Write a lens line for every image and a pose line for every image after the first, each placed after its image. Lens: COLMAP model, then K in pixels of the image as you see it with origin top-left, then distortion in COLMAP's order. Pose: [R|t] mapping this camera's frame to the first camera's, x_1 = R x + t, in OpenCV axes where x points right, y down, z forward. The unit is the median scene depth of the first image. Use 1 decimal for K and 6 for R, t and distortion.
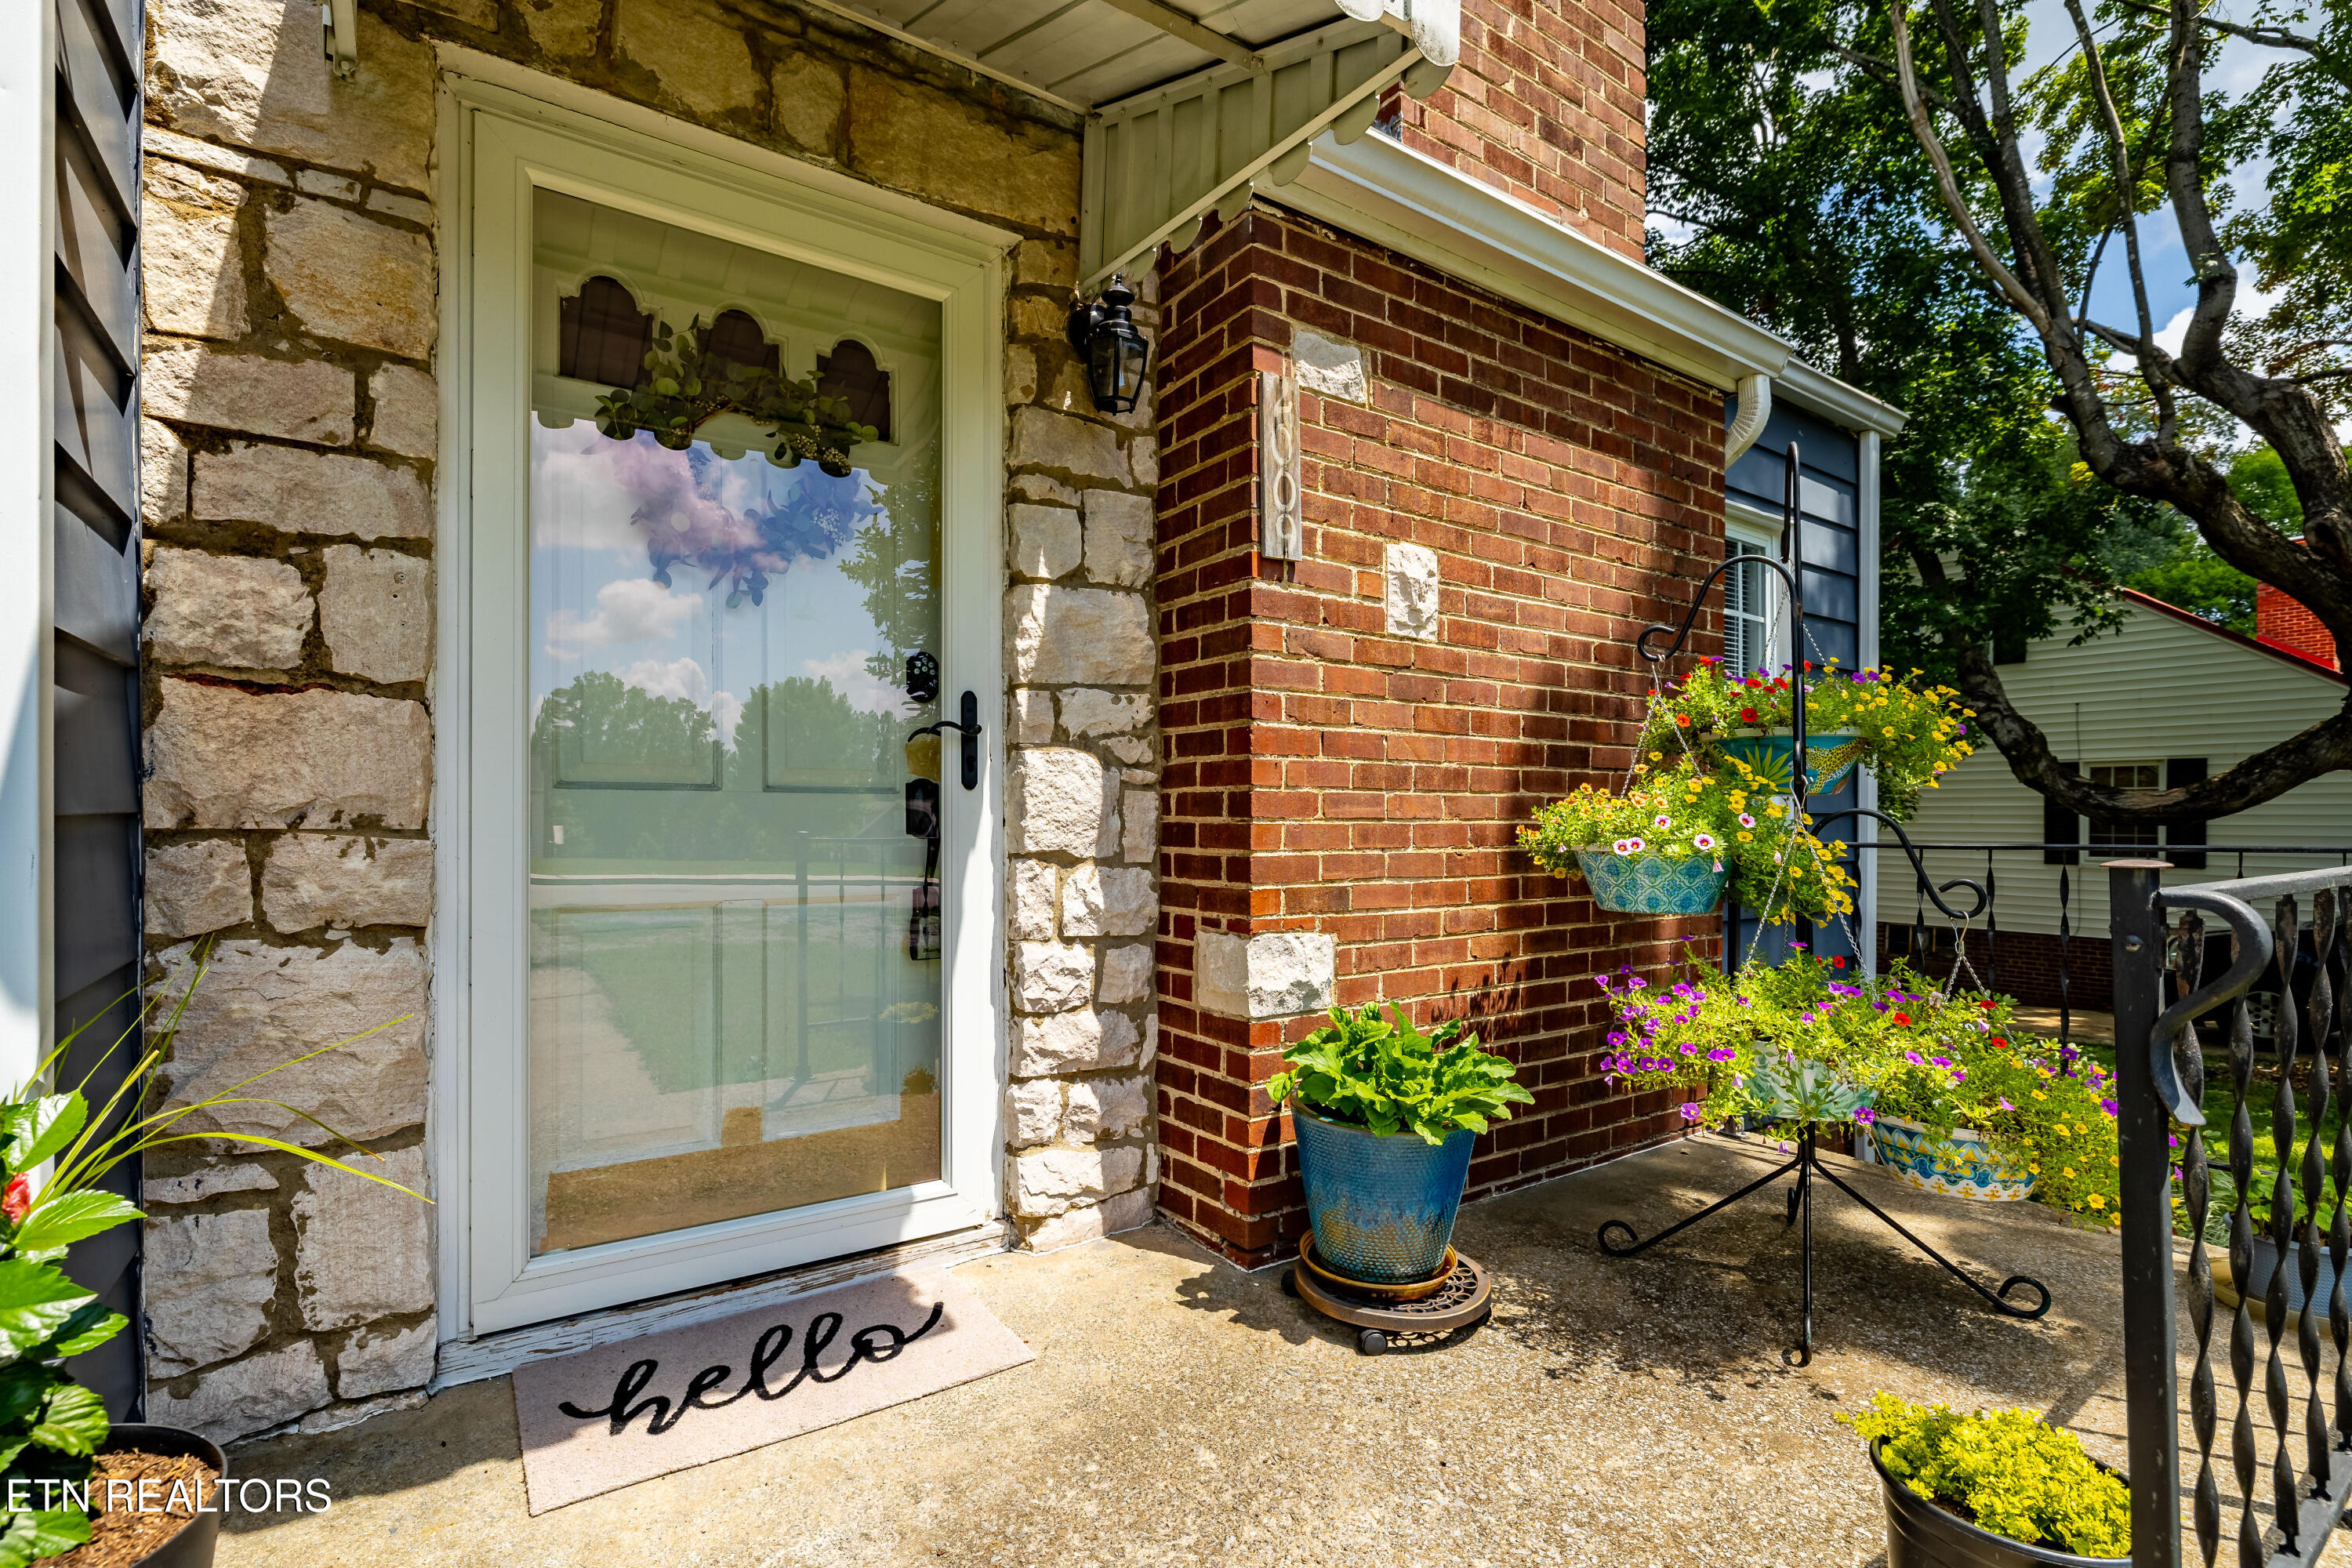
lens RADIAL K [[1073.9, 0, 1152.8], [0, 1073.9, 789.3], [0, 0, 1]] dist [-0.003088, 0.000888]
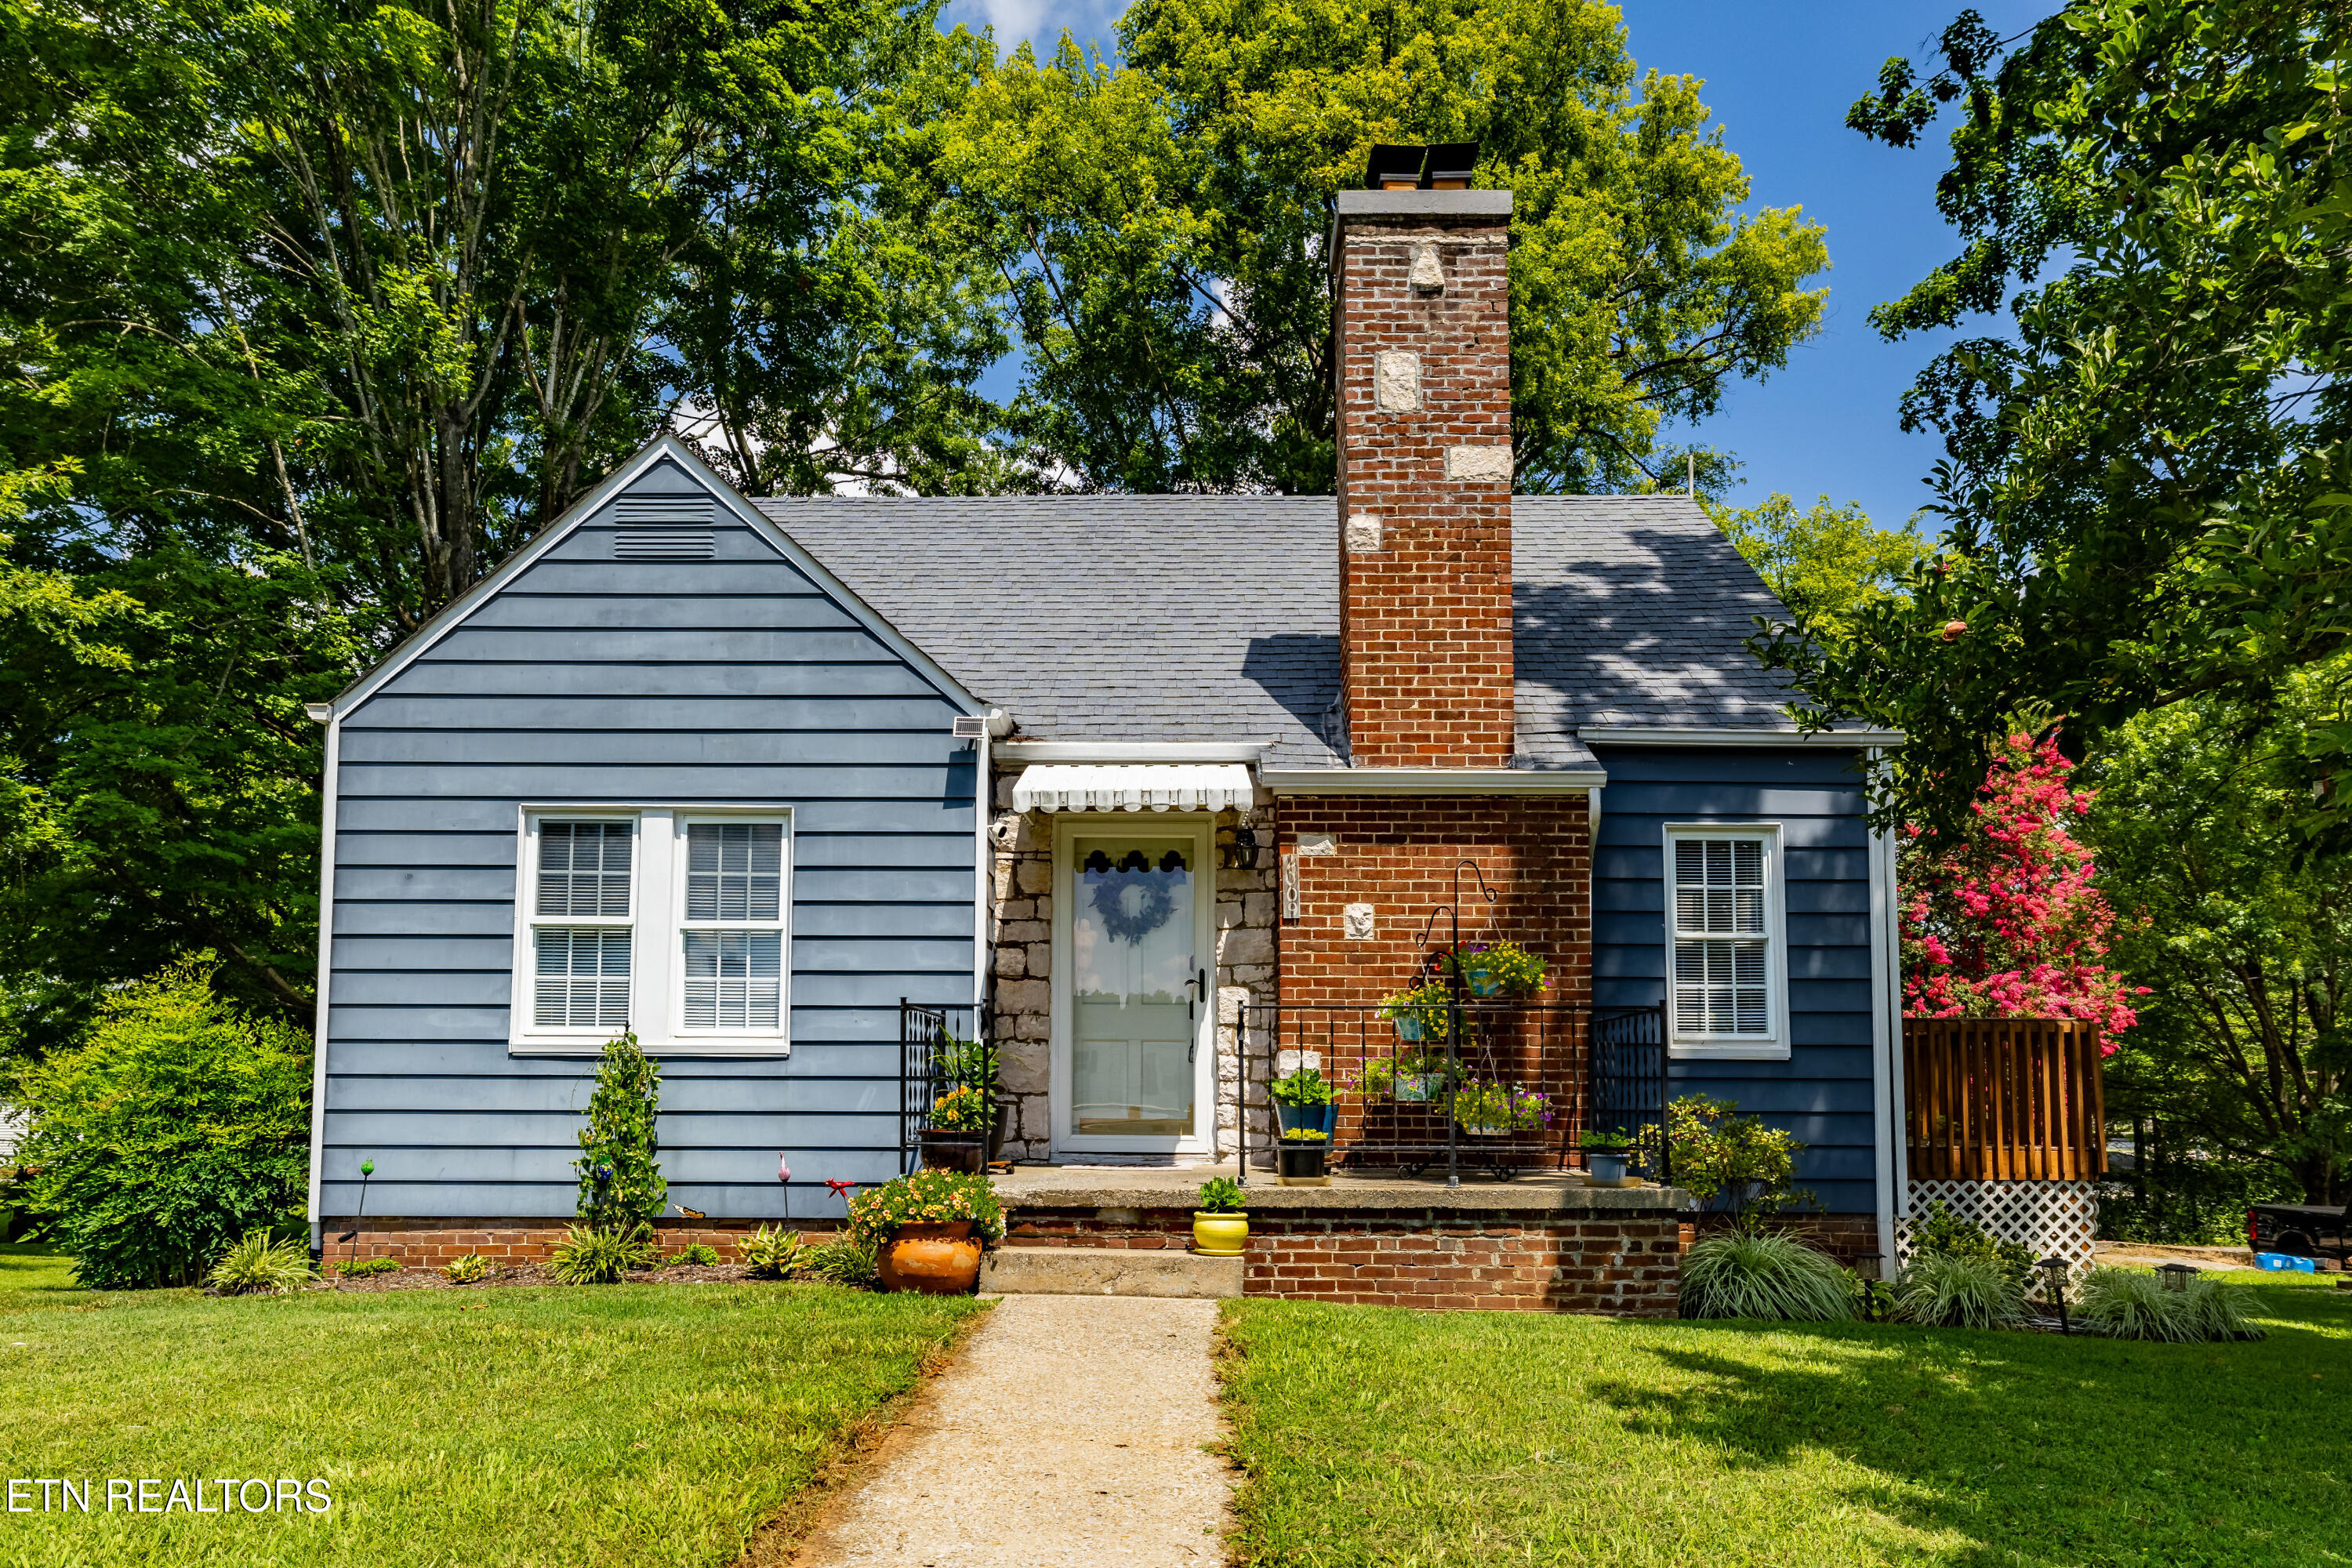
lens RADIAL K [[1336.3, 0, 1169.4], [0, 1336.3, 795.5], [0, 0, 1]] dist [-0.001566, -0.001920]
pose [[0.843640, -0.111350, -0.525235, 1.735191], [0.013393, 0.982318, -0.186739, 0.125957], [0.536741, 0.150506, 0.830215, -2.168146]]
